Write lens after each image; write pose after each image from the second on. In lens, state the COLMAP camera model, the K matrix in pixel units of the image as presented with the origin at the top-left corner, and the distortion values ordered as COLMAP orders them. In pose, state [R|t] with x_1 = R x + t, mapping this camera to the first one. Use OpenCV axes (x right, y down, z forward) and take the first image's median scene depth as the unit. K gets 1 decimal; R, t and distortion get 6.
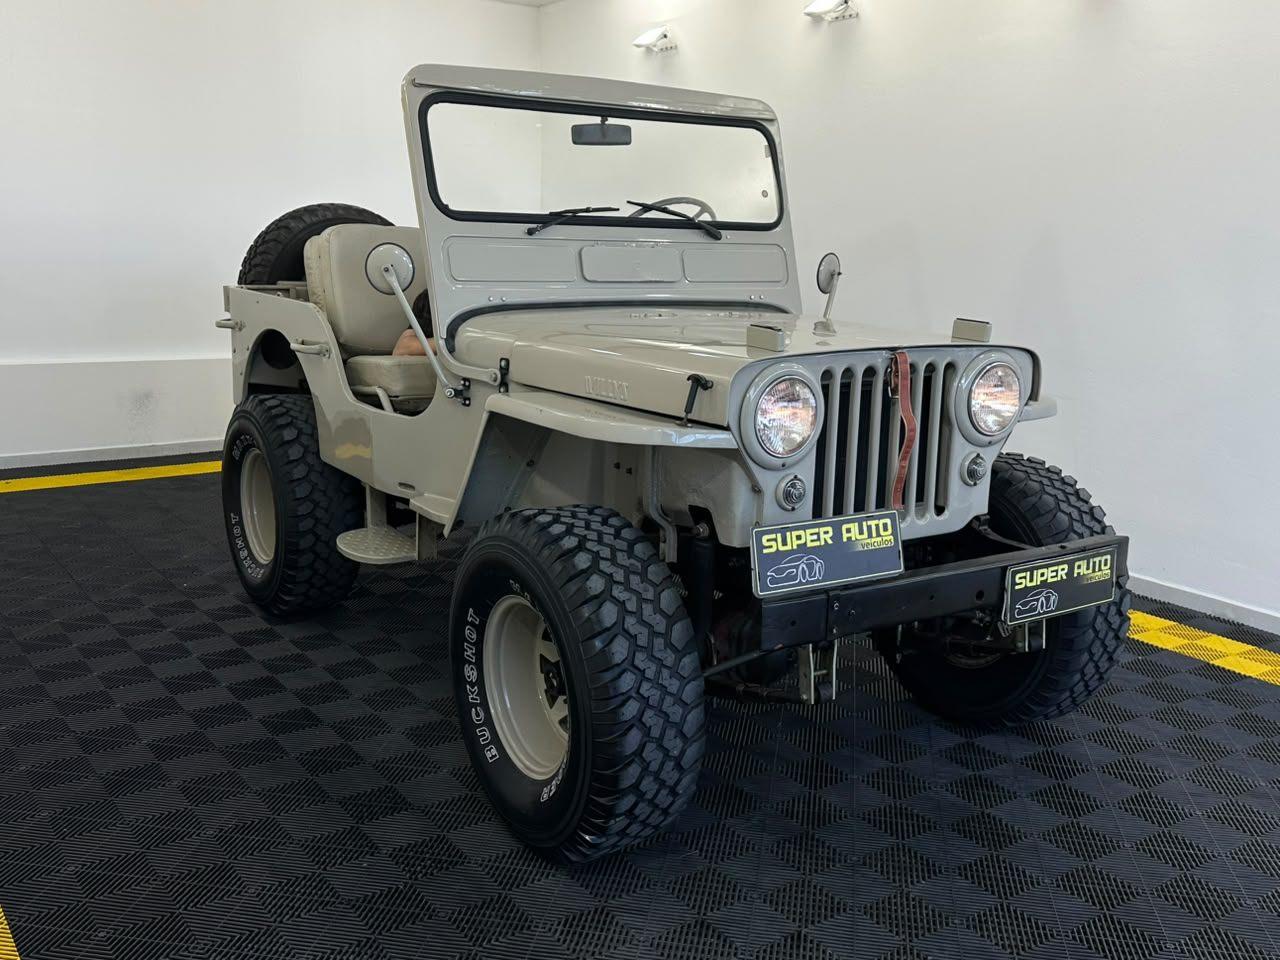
lens RADIAL K [[1231.7, 0, 641.4], [0, 1231.7, 456.1], [0, 0, 1]] dist [0.154917, 0.001782]
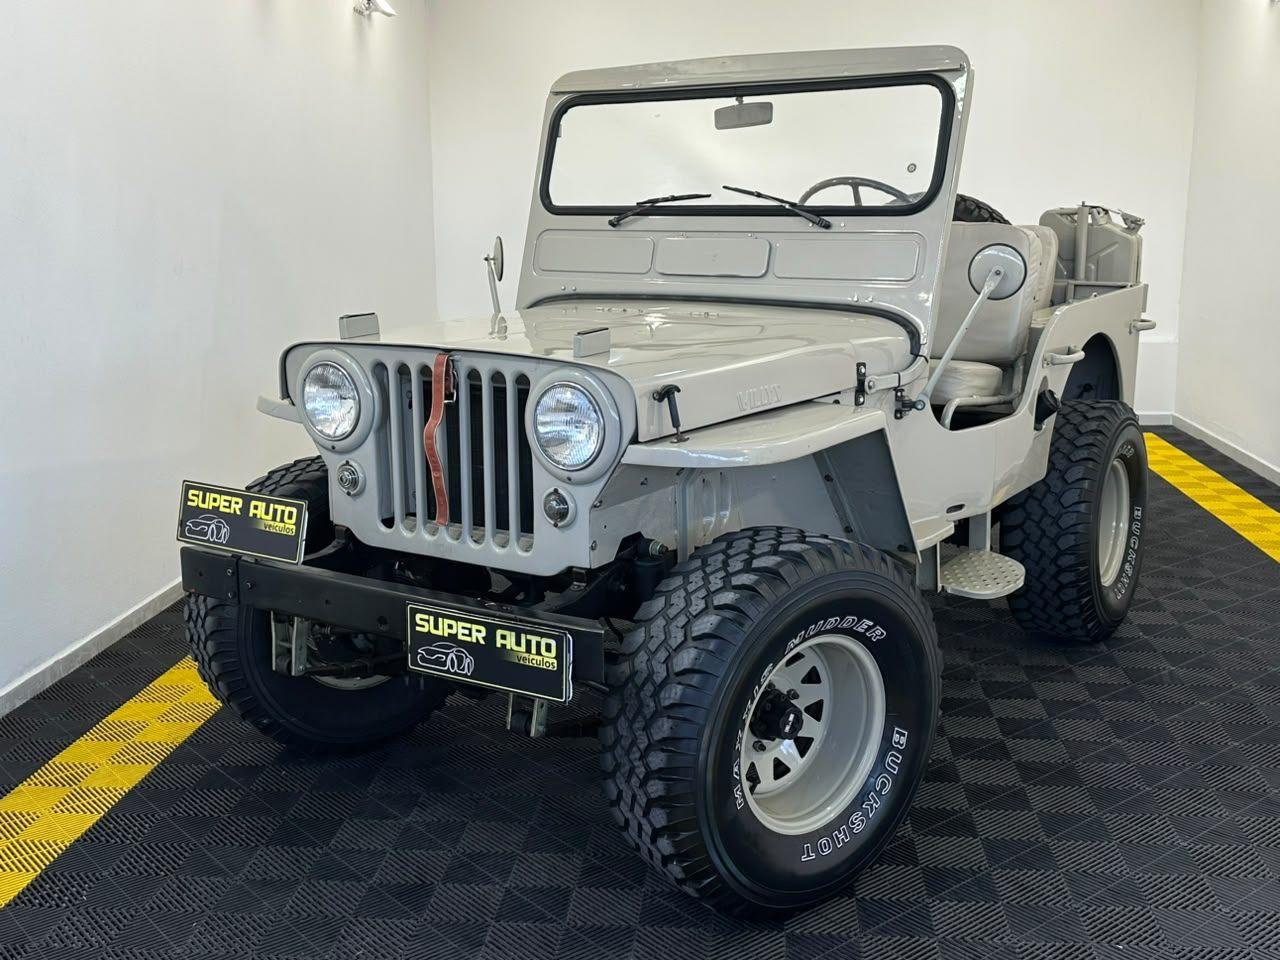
lens RADIAL K [[1350.3, 0, 629.4], [0, 1350.3, 469.5], [0, 0, 1]] dist [0.155951, 0.012651]
pose [[0.374351, 0.151644, -0.914803, 1.186117], [-0.152172, 0.983209, 0.100713, -0.120502], [0.914716, 0.101505, 0.391142, 0.738761]]
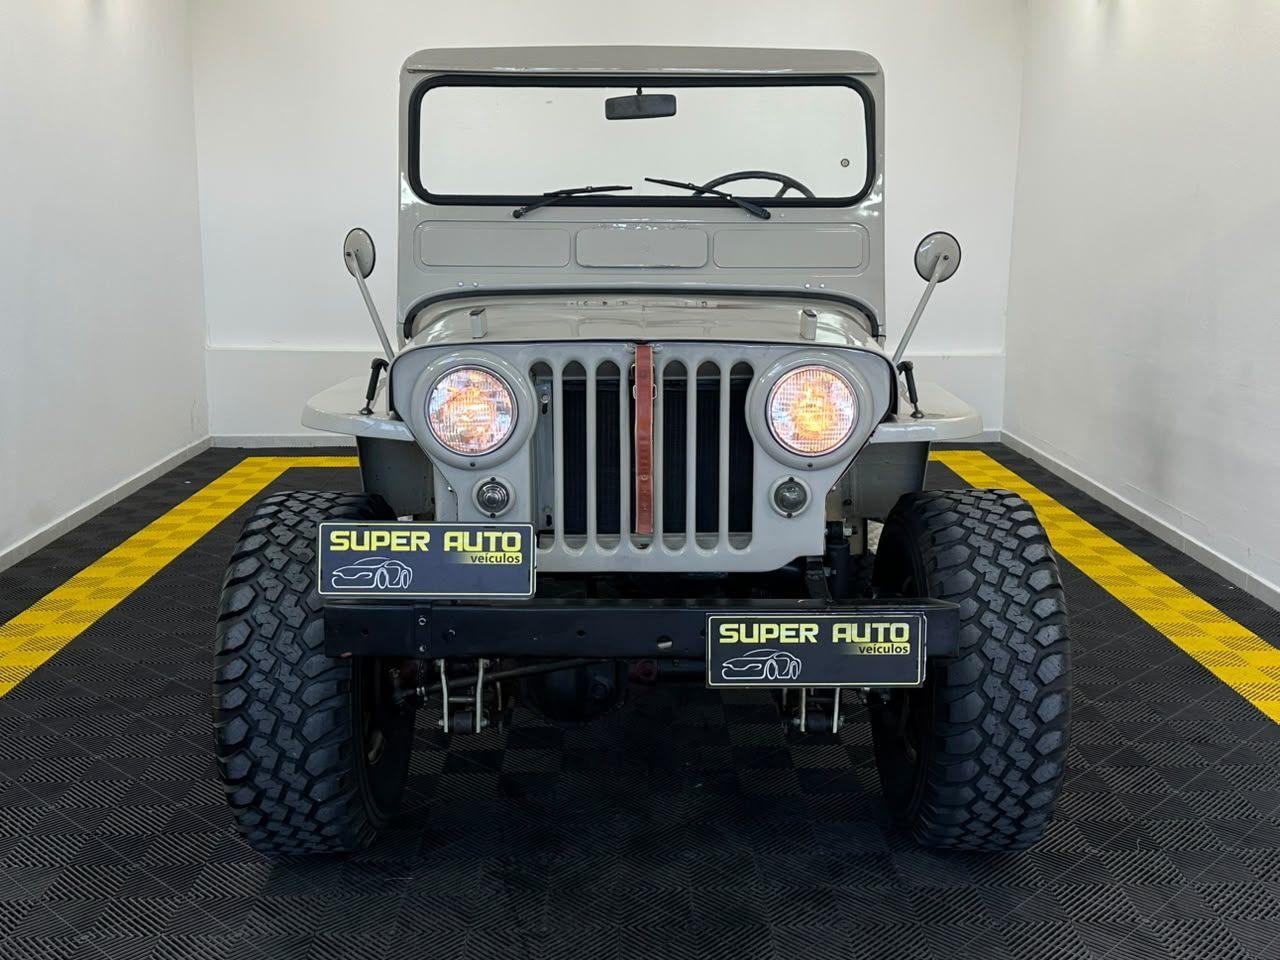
lens RADIAL K [[1350.3, 0, 629.4], [0, 1350.3, 469.5], [0, 0, 1]] dist [0.155951, 0.012651]
pose [[0.823928, 0.077755, -0.561335, 0.718029], [-0.082050, 0.996473, 0.017596, -0.014963], [0.560723, 0.031560, 0.827402, 0.237407]]
